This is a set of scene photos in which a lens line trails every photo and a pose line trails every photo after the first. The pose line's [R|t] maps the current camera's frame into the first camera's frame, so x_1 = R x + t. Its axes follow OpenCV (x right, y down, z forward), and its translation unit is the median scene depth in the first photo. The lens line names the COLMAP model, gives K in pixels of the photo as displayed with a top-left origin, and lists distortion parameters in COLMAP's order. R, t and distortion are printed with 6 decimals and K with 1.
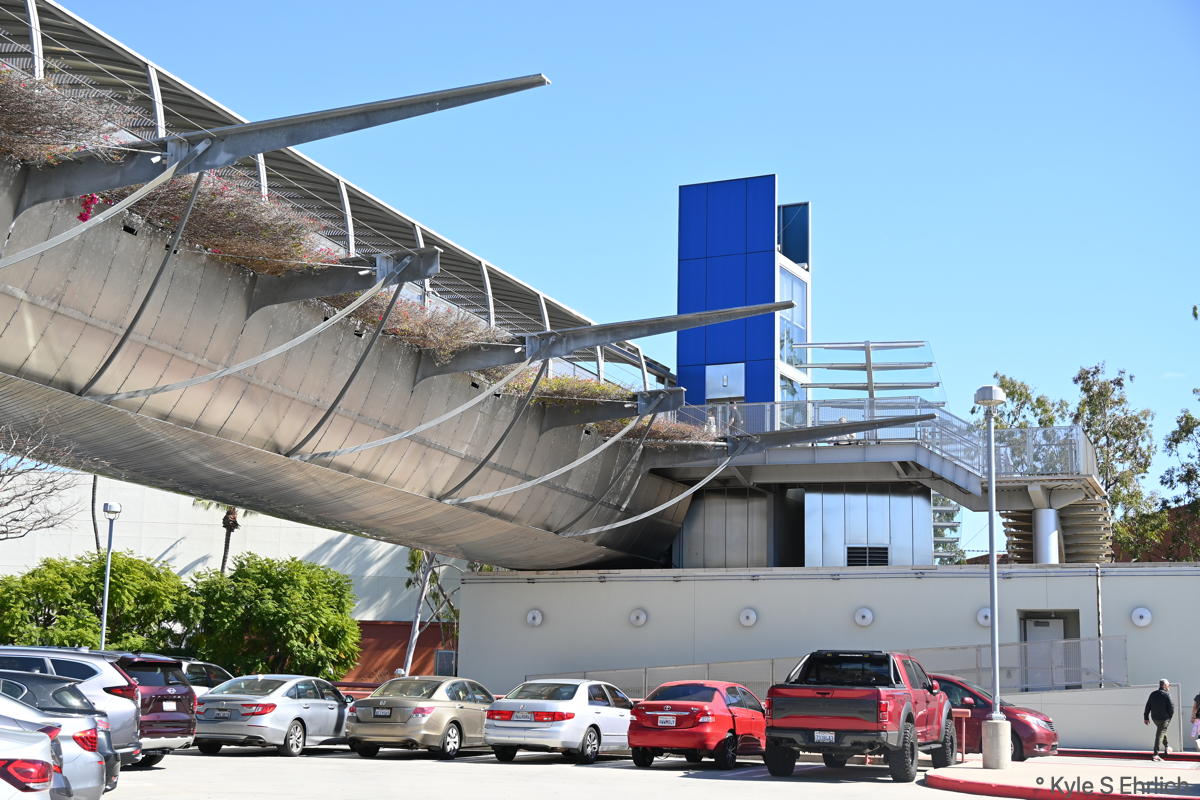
lens RADIAL K [[1733.2, 0, 606.9], [0, 1733.2, 395.5], [0, 0, 1]] dist [0.041474, 0.000000]
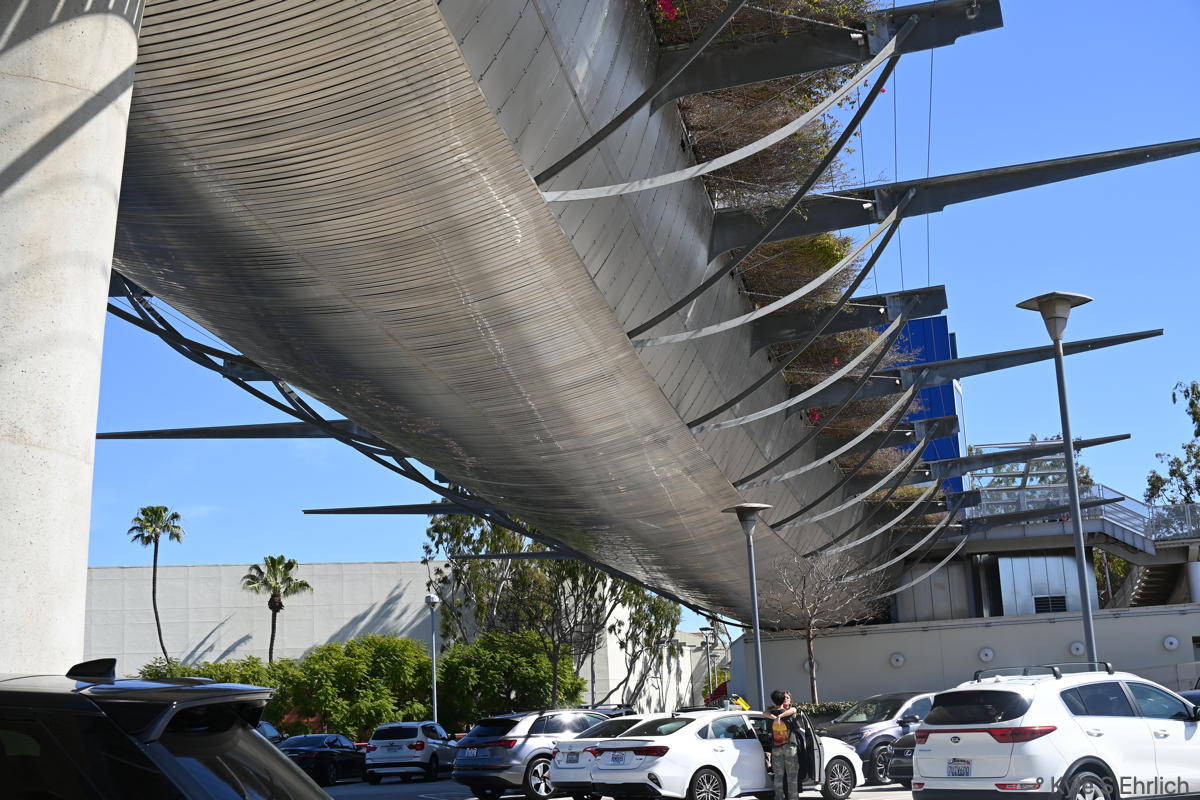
lens RADIAL K [[1733.2, 0, 607.5], [0, 1733.2, 409.7], [0, 0, 1]] dist [0.041474, 0.000000]
pose [[0.987107, -0.039593, 0.155091, -0.378626], [0.042854, 0.998924, -0.017738, -0.046115], [-0.154221, 0.024156, 0.987741, -0.259140]]
